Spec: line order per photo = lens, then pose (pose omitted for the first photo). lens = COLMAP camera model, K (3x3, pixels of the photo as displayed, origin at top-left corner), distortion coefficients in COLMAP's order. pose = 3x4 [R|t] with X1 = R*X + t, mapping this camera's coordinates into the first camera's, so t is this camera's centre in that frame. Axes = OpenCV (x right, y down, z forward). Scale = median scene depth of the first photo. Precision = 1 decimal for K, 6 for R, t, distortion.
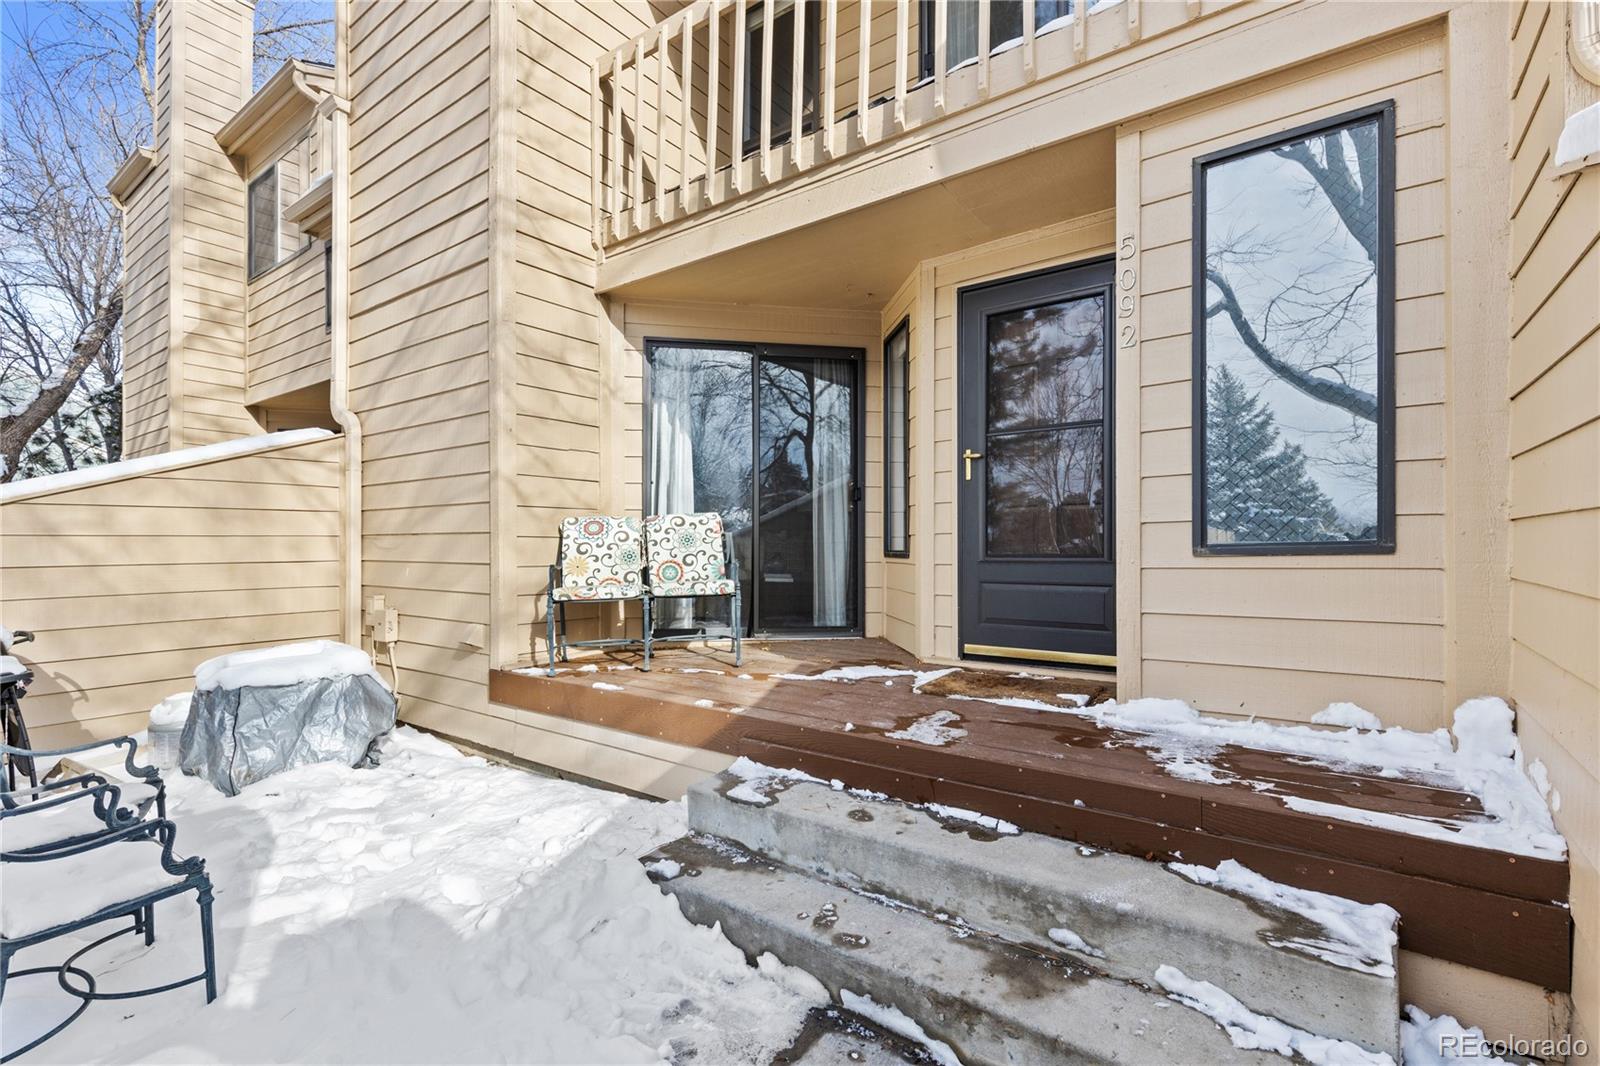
lens RADIAL K [[726.3, 0, 800.0], [0, 726.3, 533.0], [0, 0, 1]] dist [-0.002411, -0.000287]
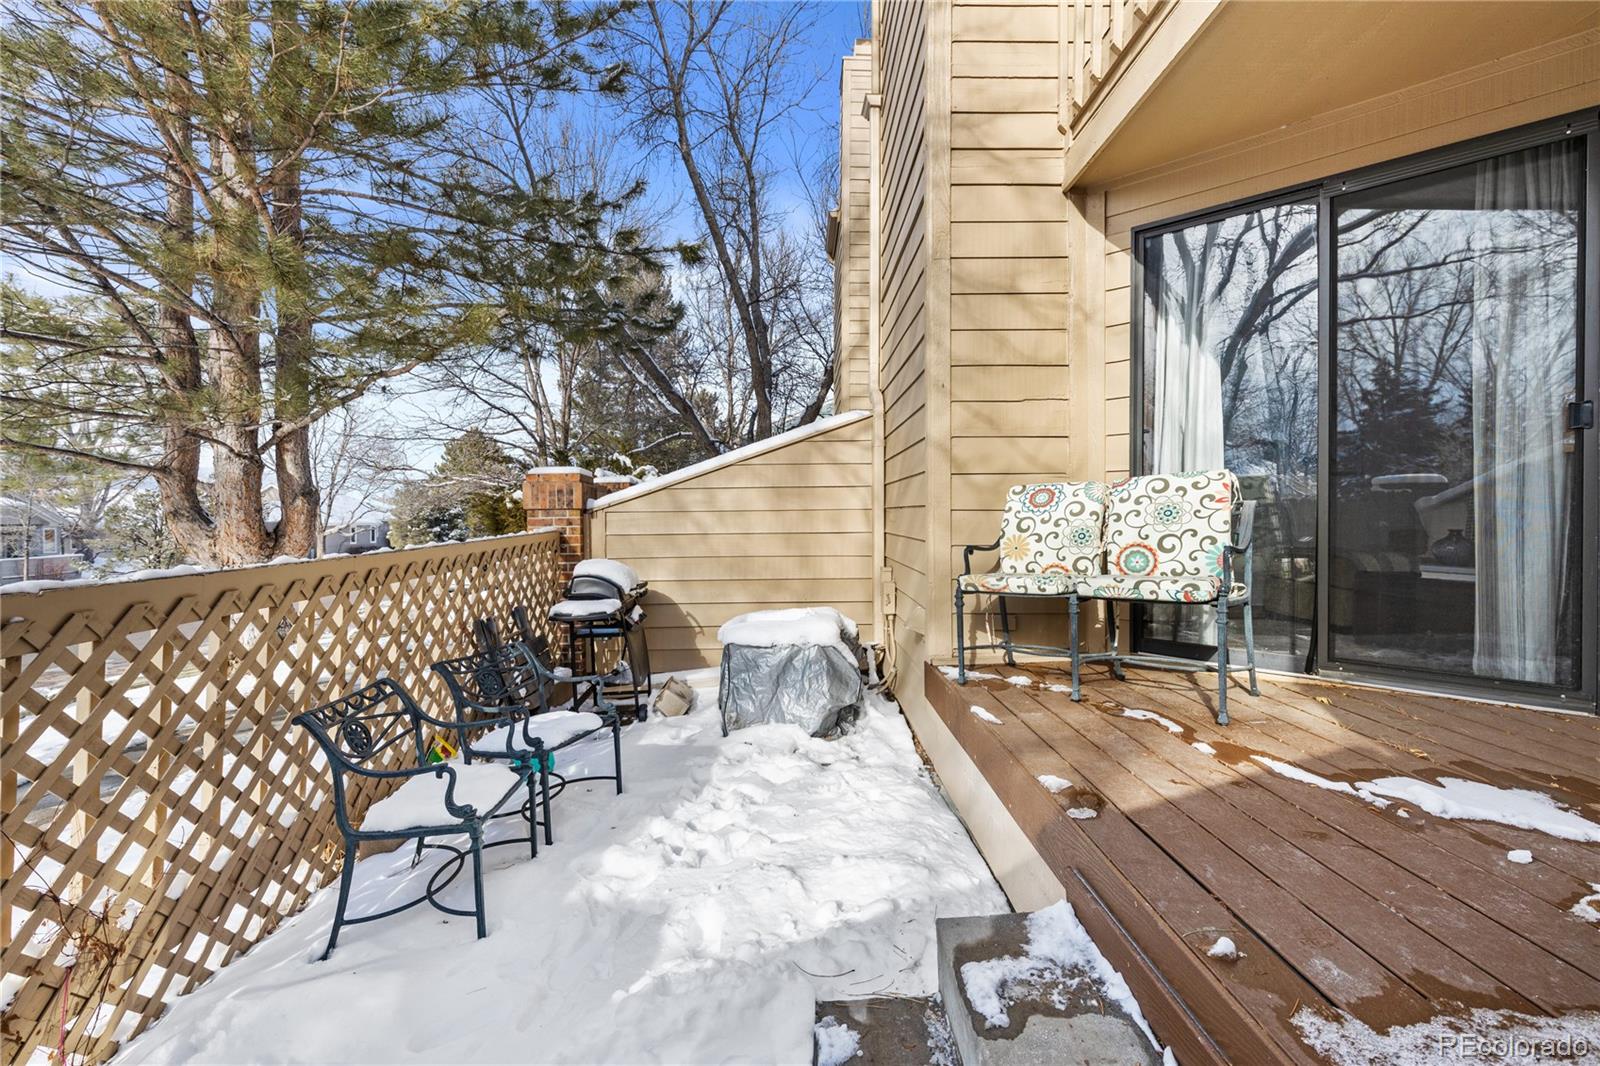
lens RADIAL K [[711.4, 0, 800.1], [0, 711.4, 516.8], [0, 0, 1]] dist [0.001880, -0.000342]
pose [[0.607125, 0.001008, -0.794606, 0.158274], [0.017826, 0.999730, 0.014888, -0.002728], [0.794407, -0.023204, 0.606943, 0.337632]]
